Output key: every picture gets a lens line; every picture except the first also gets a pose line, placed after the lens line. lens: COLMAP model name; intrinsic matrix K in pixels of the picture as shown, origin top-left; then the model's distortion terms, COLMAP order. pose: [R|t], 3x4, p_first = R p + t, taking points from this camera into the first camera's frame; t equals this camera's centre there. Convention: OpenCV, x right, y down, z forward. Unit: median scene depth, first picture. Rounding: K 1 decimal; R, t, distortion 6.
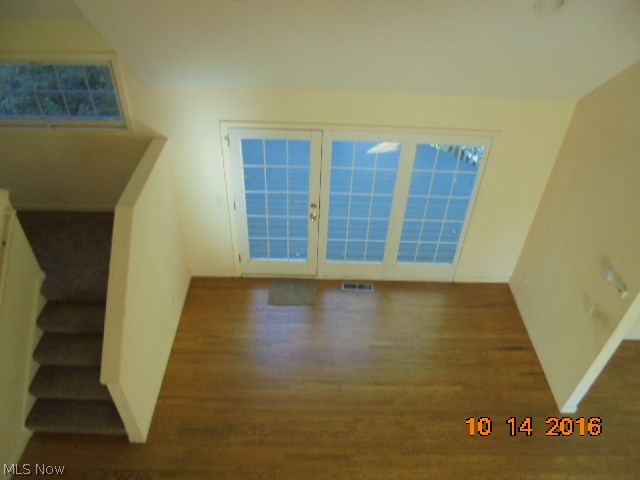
lens RADIAL K [[489.5, 0, 320.0], [0, 489.5, 240.0], [0, 0, 1]] dist [-0.102918, 0.075796]
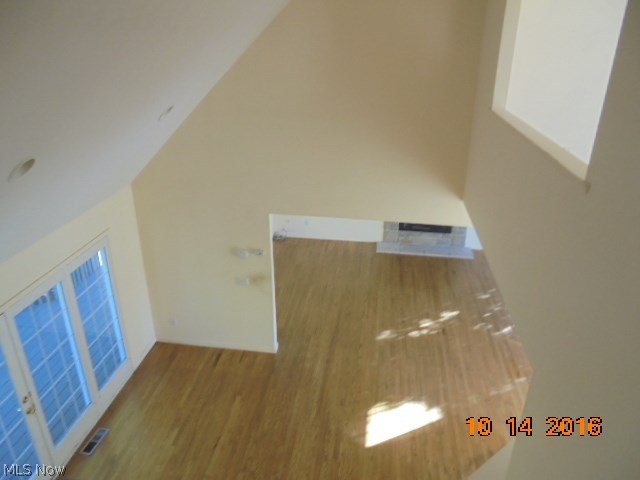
lens RADIAL K [[489.5, 0, 320.0], [0, 489.5, 240.0], [0, 0, 1]] dist [-0.102918, 0.075796]
pose [[0.129841, -0.427121, 0.894824, -0.600448], [0.635218, 0.728779, 0.255693, -0.165897], [-0.761340, 0.535209, 0.365940, 0.164816]]
